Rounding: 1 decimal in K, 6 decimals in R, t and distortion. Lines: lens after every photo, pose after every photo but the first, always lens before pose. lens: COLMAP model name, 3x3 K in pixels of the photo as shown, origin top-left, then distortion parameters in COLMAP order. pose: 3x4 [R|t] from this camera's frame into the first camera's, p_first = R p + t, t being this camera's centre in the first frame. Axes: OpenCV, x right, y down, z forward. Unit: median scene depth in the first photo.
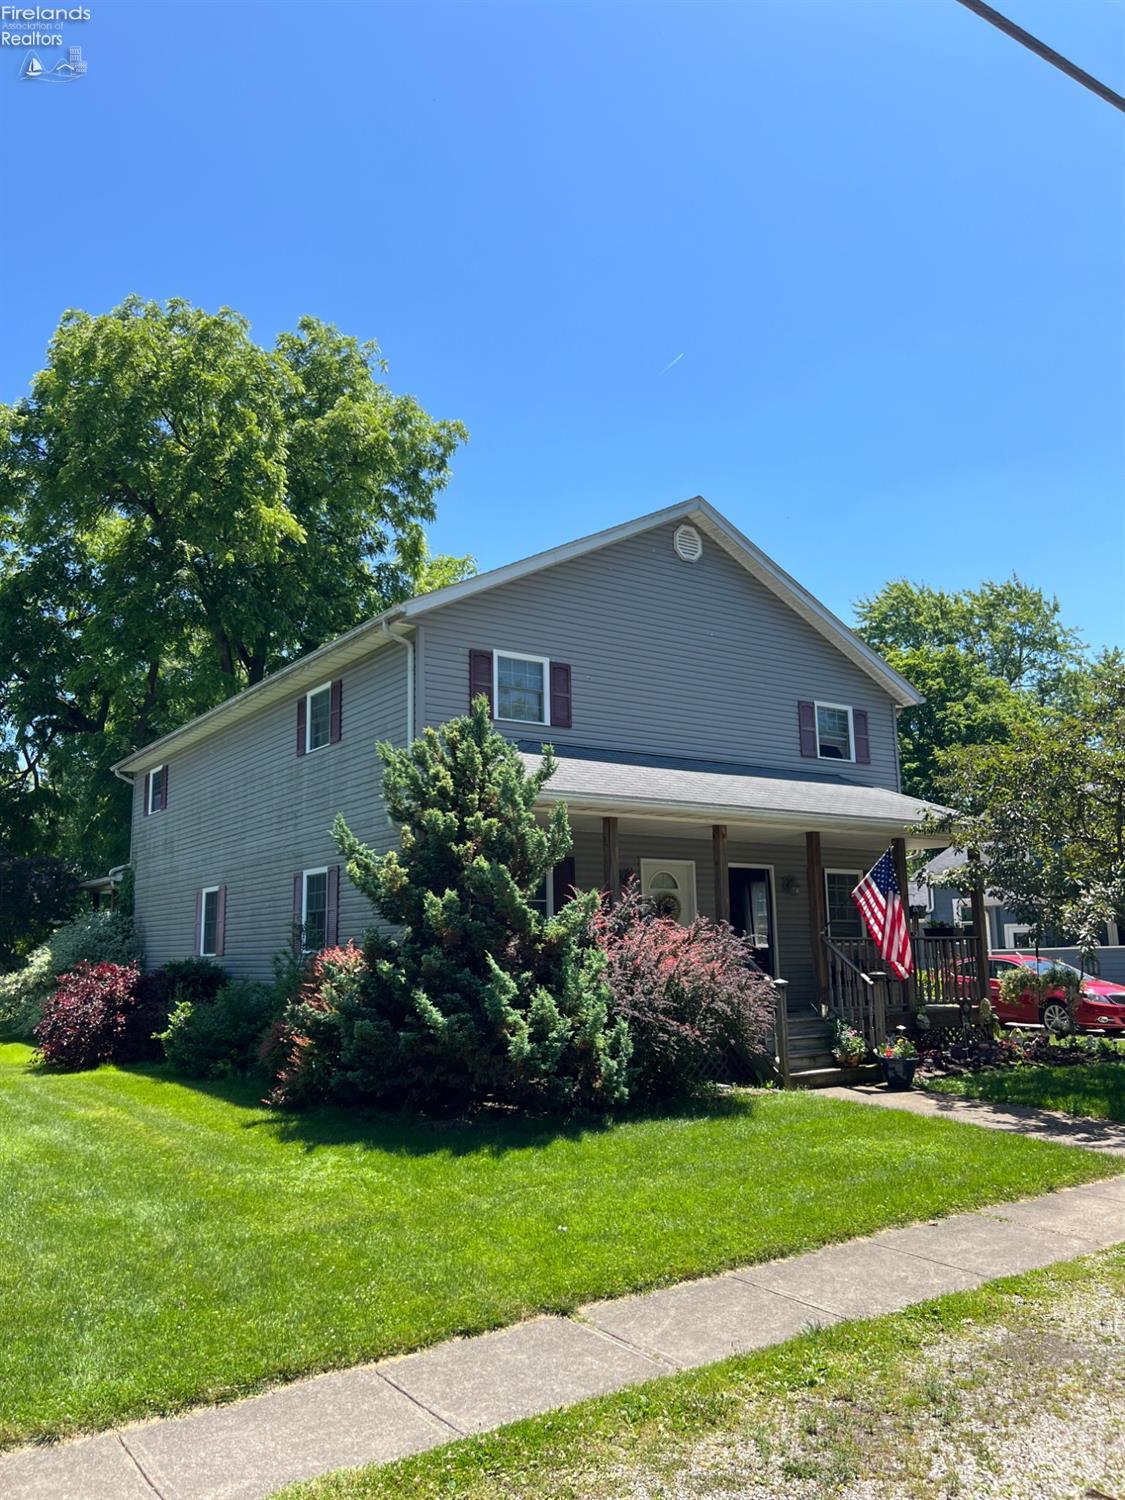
lens RADIAL K [[1125.0, 0, 592.1], [0, 1125.0, 766.1], [0, 0, 1]] dist [0.050185, -0.056363]
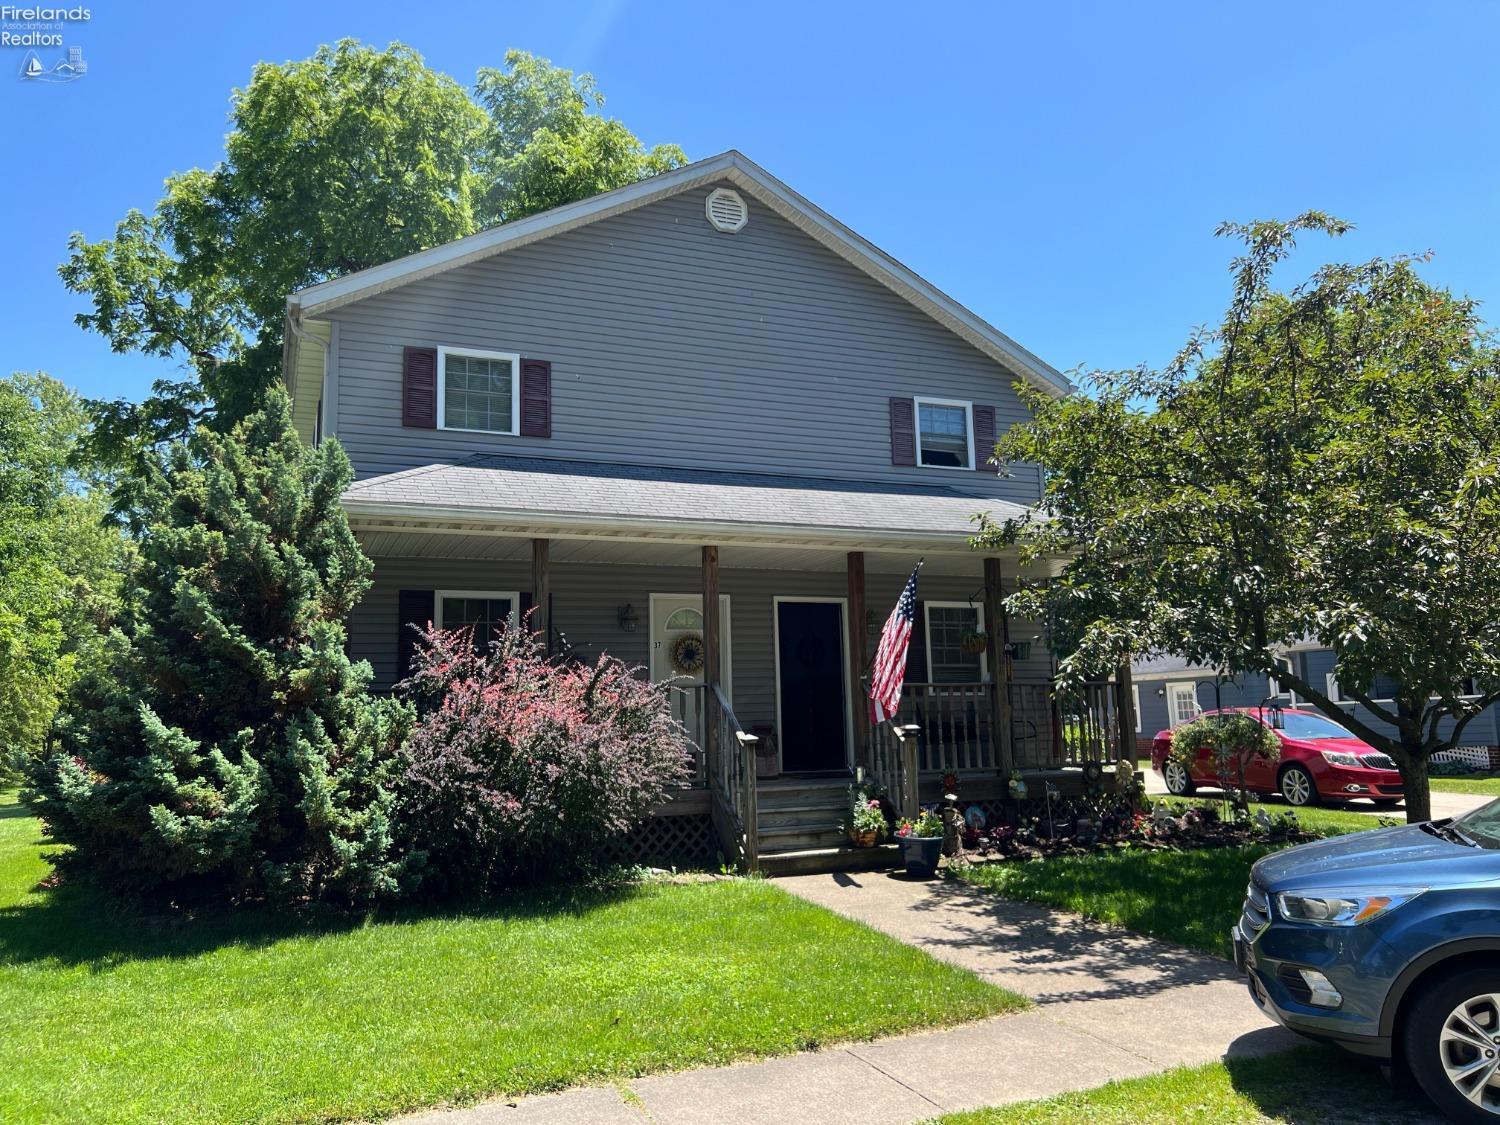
lens RADIAL K [[1125.0, 0, 750.0], [0, 1125.0, 562.5], [0, 0, 1]] dist [0.050185, -0.056363]
pose [[0.976832, -0.035571, -0.211032, 0.271859], [0.041681, 0.998829, 0.024576, 0.040119], [0.209910, -0.032802, 0.977170, 0.194549]]
